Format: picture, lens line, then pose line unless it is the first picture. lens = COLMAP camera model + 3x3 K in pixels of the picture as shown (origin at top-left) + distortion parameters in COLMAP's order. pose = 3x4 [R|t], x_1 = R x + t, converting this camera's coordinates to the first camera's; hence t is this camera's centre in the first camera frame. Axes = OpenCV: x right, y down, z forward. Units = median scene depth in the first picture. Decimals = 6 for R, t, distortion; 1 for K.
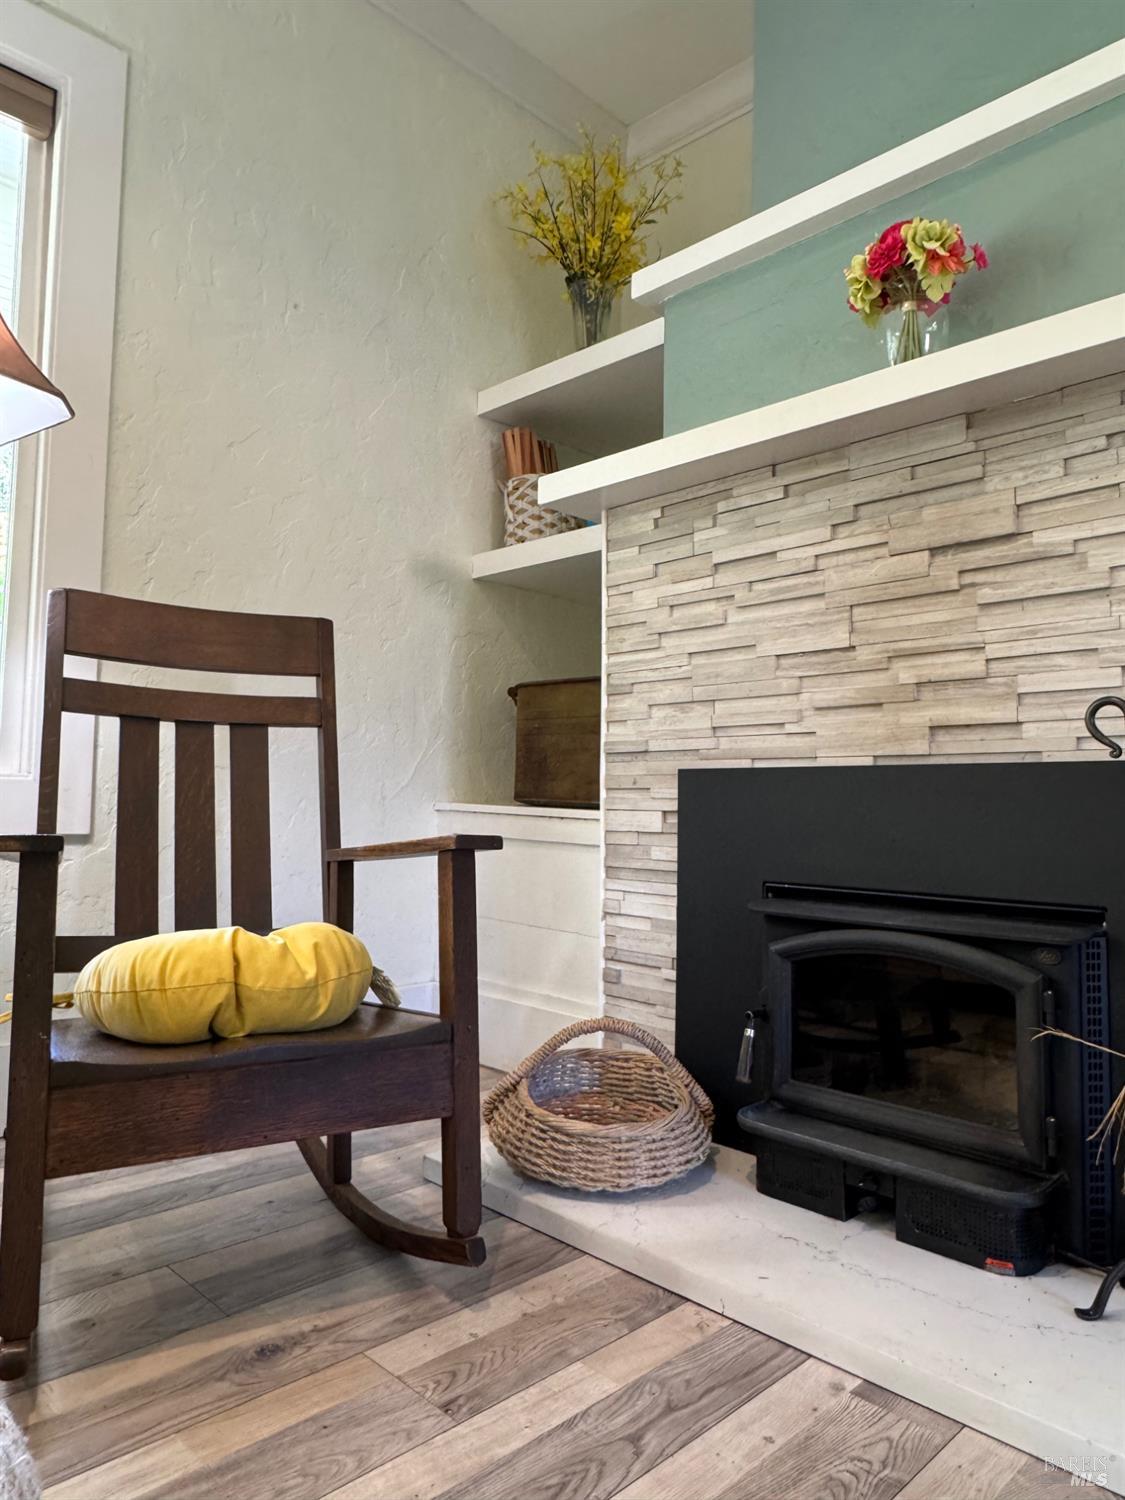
lens RADIAL K [[999.0, 0, 540.5], [0, 999.0, 766.7], [0, 0, 1]] dist [-0.004115, -0.001411]
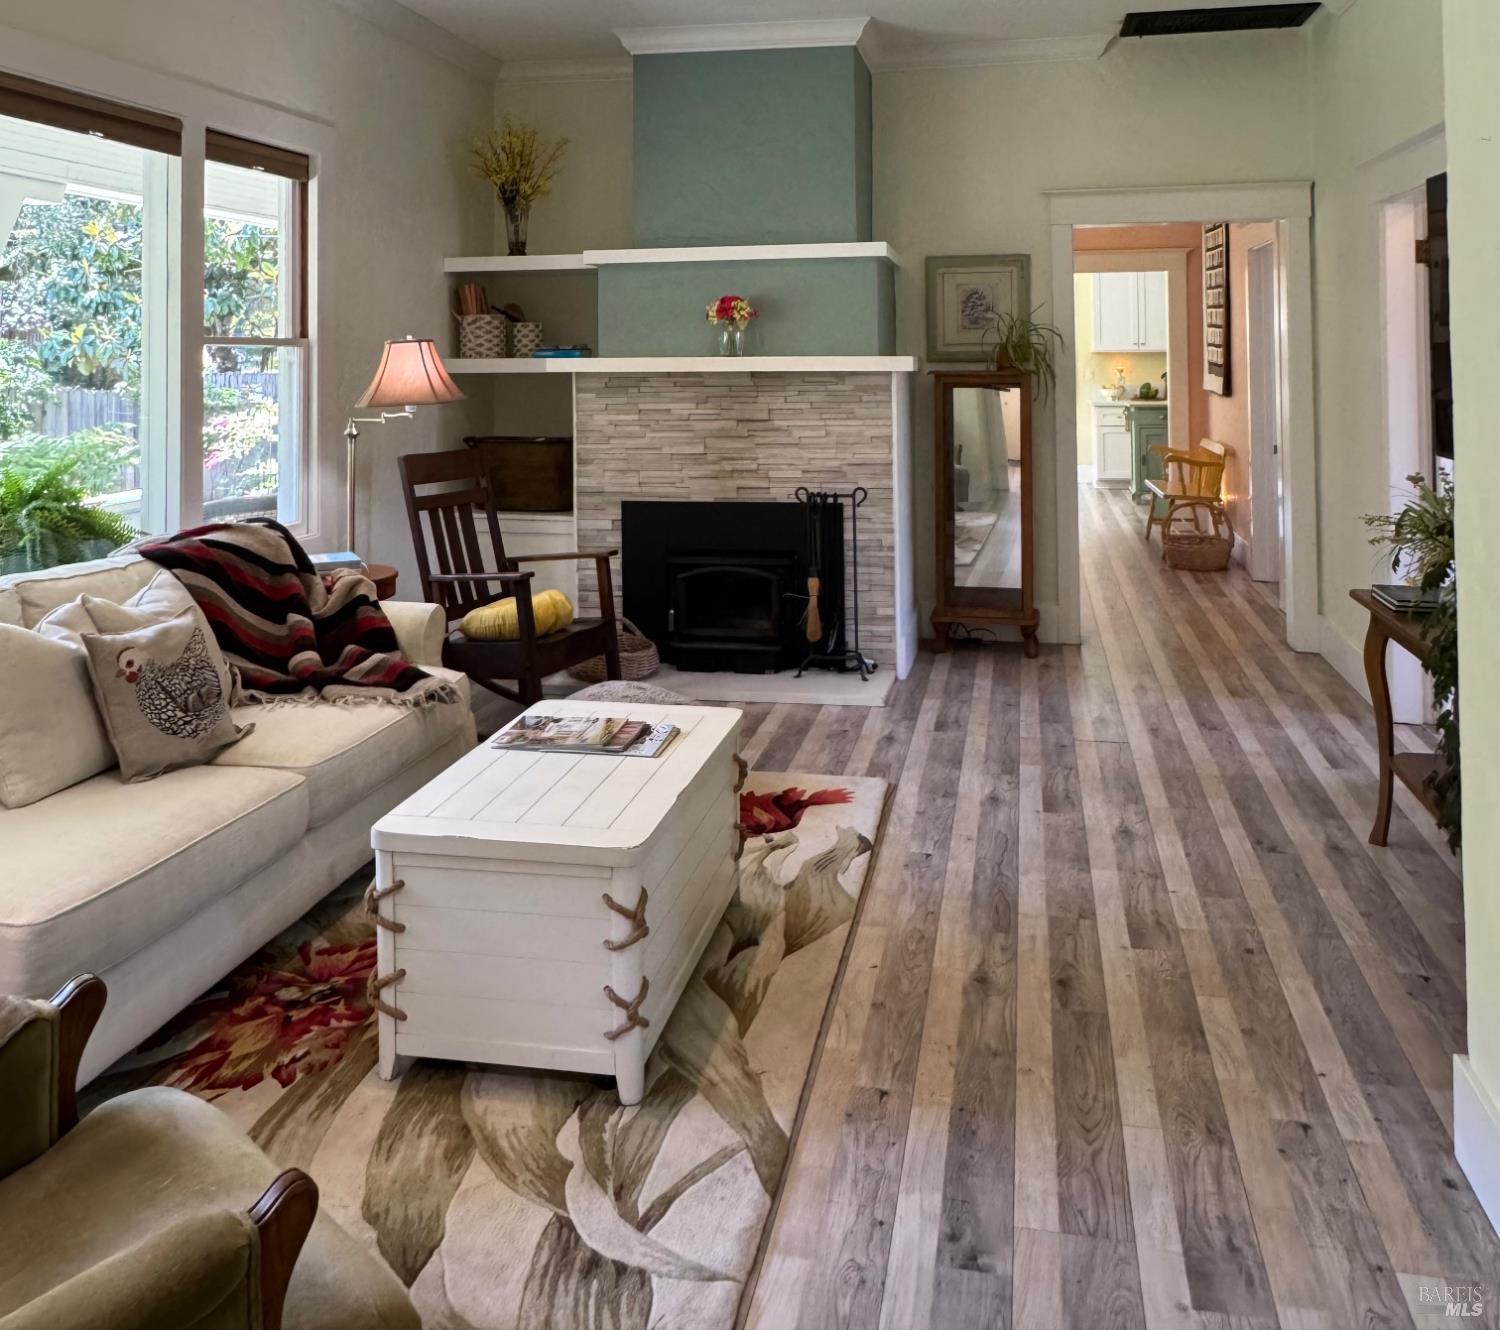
lens RADIAL K [[1410.4, 0, 751.0], [0, 1410.4, 664.9], [0, 0, 1]] dist [-0.006063, 0.000000]
pose [[0.825550, -0.150823, 0.543801, -1.475031], [0.005881, 0.965871, 0.258957, -0.486116], [-0.564299, -0.210584, 0.798262, -1.840500]]
